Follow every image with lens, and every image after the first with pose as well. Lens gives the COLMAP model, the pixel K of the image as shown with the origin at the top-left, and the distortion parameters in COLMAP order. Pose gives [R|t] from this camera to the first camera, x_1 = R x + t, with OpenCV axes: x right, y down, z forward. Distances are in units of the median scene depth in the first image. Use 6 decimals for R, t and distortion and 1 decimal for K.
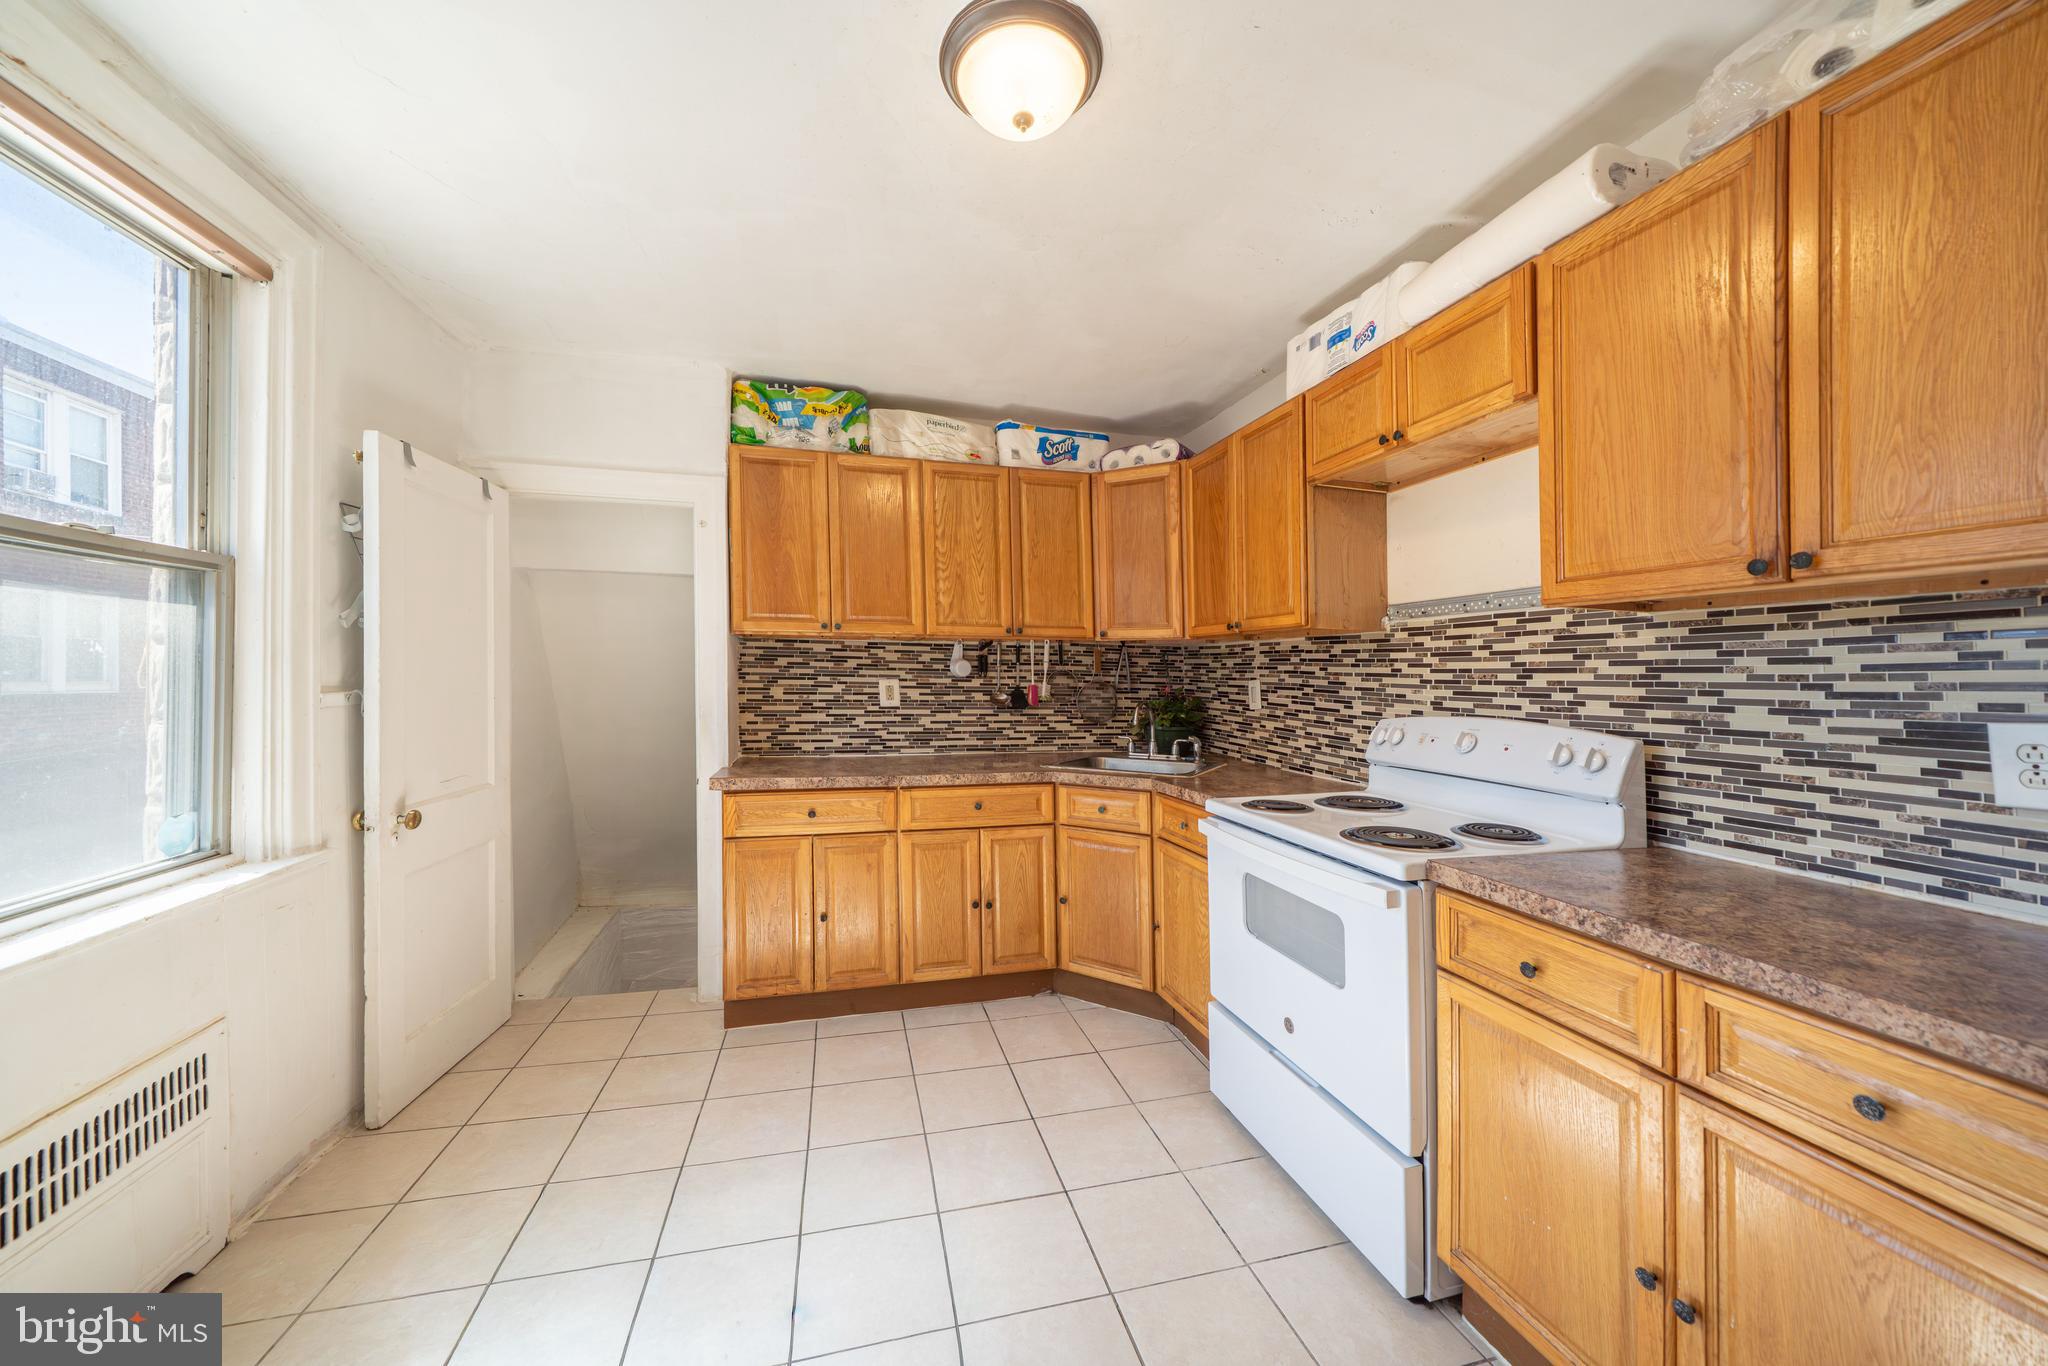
lens RADIAL K [[640.4, 0, 1010.8], [0, 640.4, 706.3], [0, 0, 1]] dist [-0.000588, -0.000065]
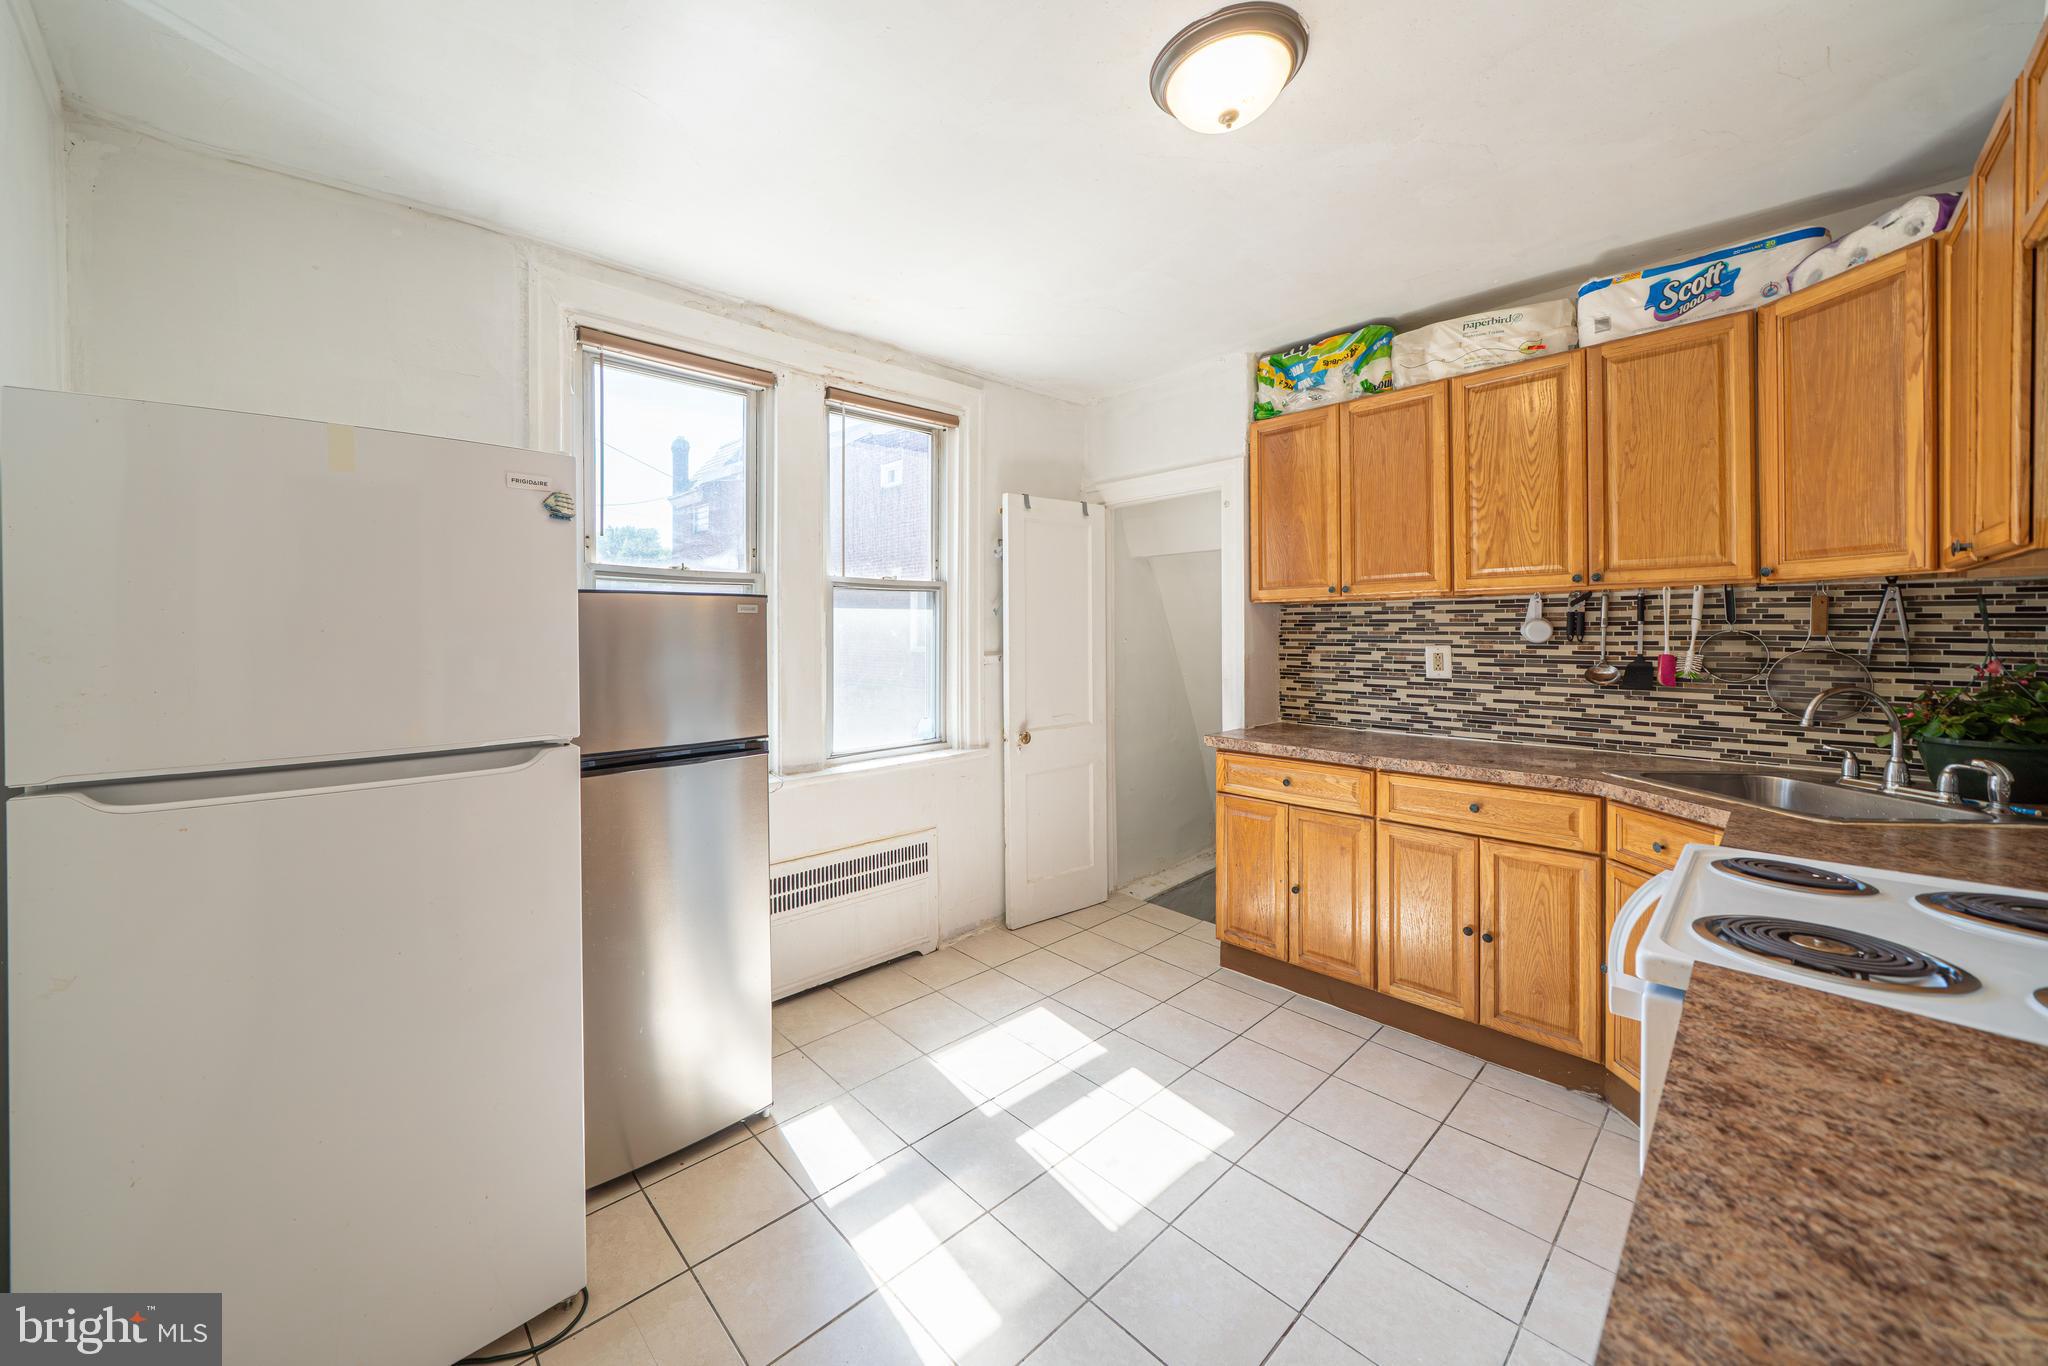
lens RADIAL K [[754.1, 0, 1024.0], [0, 754.1, 683.0], [0, 0, 1]] dist [0.000321, 0.000006]
pose [[0.516104, 0.045604, -0.855311, 0.456063], [-0.029891, 0.998932, 0.035225, -0.014754], [0.856004, 0.007387, 0.516916, 0.041240]]
